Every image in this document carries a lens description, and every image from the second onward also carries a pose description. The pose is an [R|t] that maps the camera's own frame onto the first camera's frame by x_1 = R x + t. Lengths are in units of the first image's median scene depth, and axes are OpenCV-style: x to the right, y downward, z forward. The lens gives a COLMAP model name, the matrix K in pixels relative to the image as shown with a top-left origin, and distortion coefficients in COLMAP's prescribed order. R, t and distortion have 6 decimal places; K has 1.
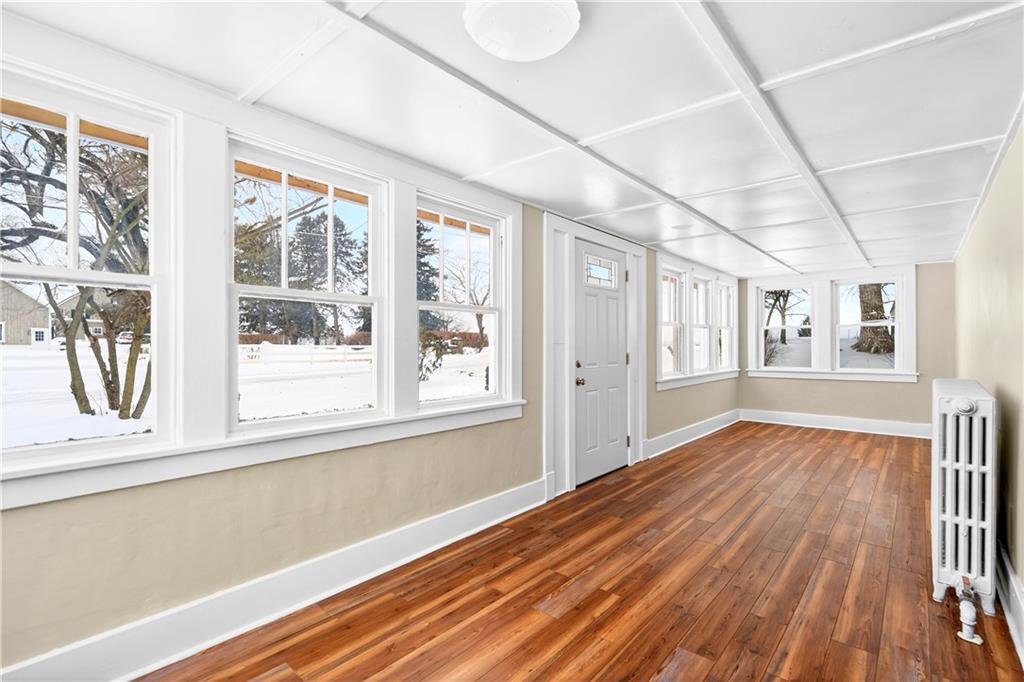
lens RADIAL K [[465.6, 0, 516.8], [0, 465.6, 349.8], [0, 0, 1]] dist [-0.000393, 0.000091]
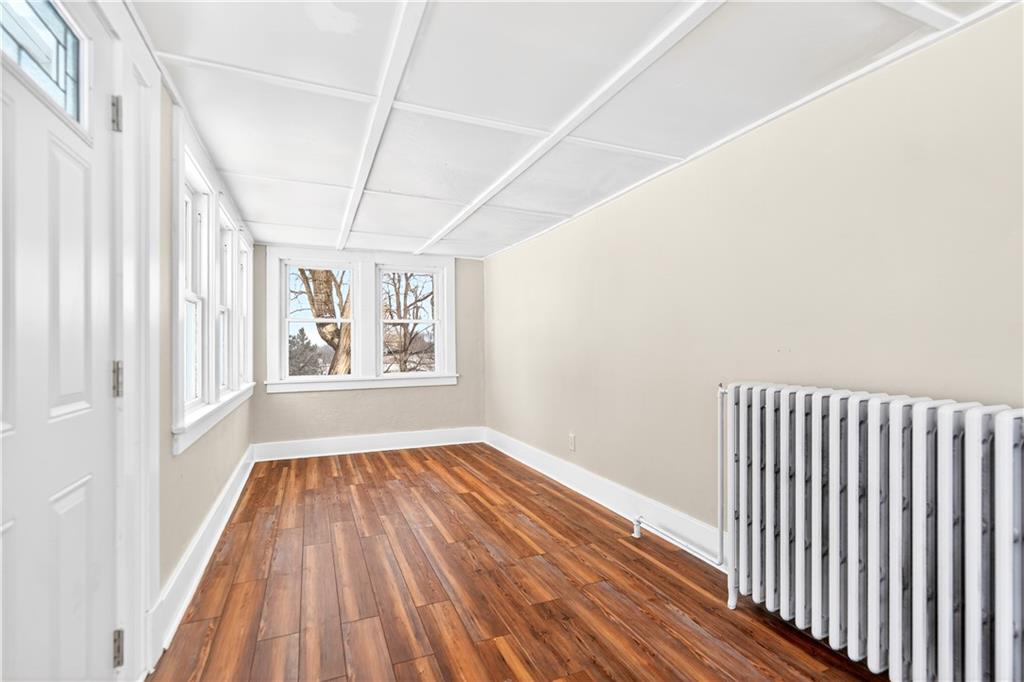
lens RADIAL K [[465.6, 0, 516.8], [0, 465.6, 349.8], [0, 0, 1]] dist [-0.000393, 0.000091]
pose [[0.424384, -0.008137, 0.905446, 0.060378], [0.015773, 0.999874, 0.001592, 0.001038], [-0.905345, 0.013605, 0.424459, 0.470490]]
